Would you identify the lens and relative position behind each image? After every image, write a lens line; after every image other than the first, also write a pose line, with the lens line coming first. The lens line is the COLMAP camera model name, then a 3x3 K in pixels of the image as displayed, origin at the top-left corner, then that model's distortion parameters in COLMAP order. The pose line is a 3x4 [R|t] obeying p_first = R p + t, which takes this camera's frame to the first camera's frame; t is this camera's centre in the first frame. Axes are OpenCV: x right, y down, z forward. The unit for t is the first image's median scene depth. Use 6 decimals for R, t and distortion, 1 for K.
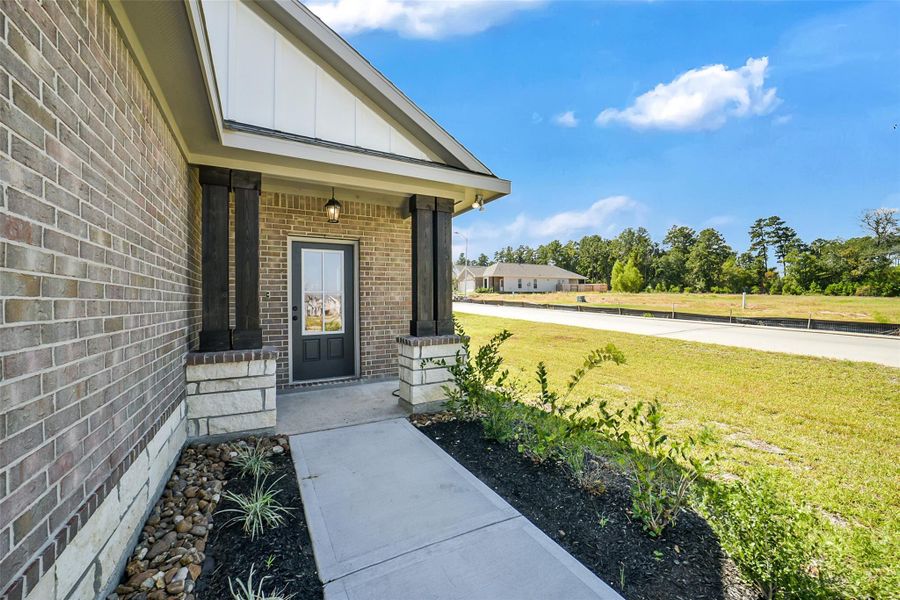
lens RADIAL K [[358.9, 0, 445.5], [0, 358.9, 295.1], [0, 0, 1]] dist [-0.032492, 0.000020]
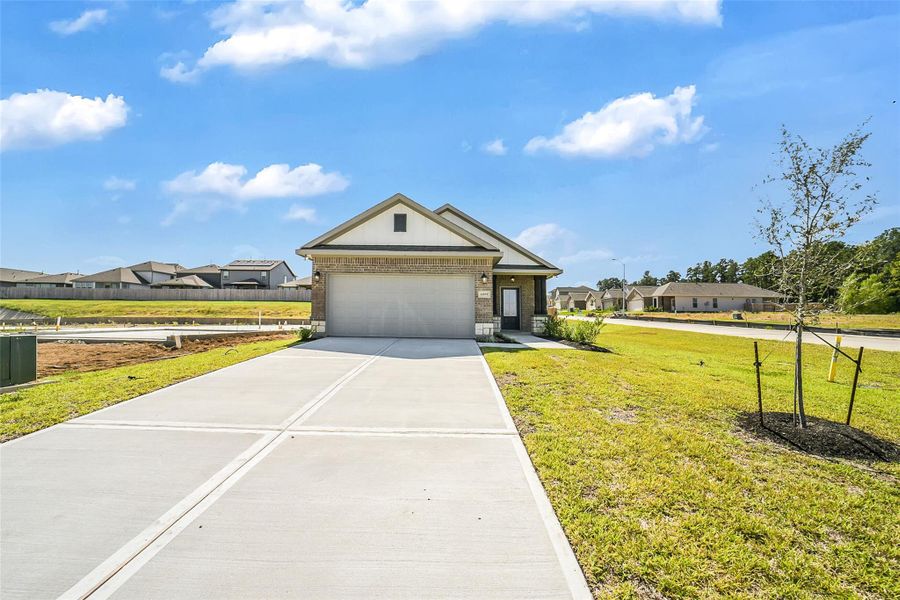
lens RADIAL K [[340.0, 0, 452.0], [0, 340.0, 302.1], [0, 0, 1]] dist [-0.022566, 0.000049]
pose [[0.887663, -0.004042, -0.460476, 0.604623], [-0.013262, 0.999322, -0.034339, 0.097516], [0.460303, 0.036588, 0.887008, -1.957632]]
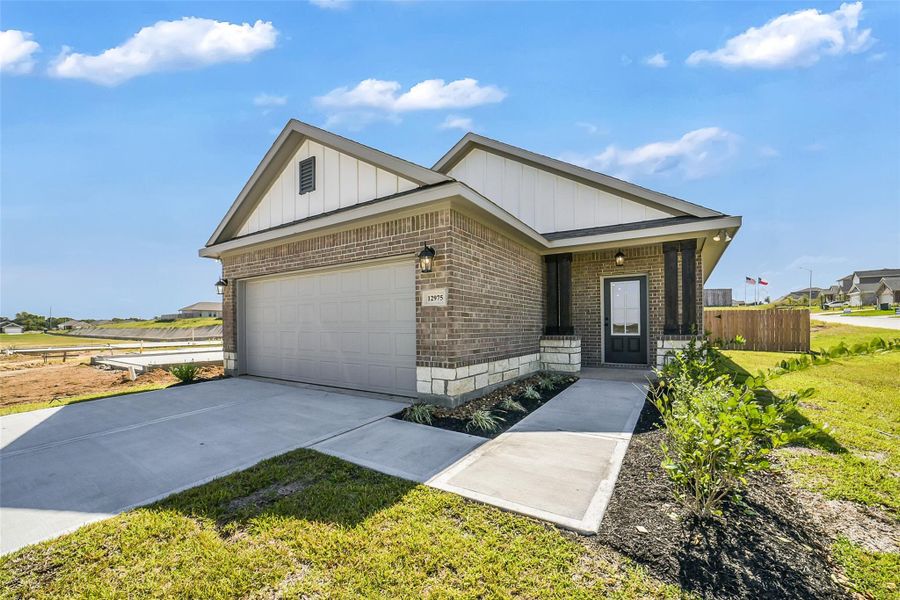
lens RADIAL K [[341.6, 0, 447.2], [0, 341.6, 332.5], [0, 0, 1]] dist [-0.001720, -0.000070]
pose [[0.491697, 0.024944, -0.870409, 0.600086], [0.013943, 0.999236, 0.036512, 0.032531], [0.870655, -0.030088, 0.490974, -0.431155]]
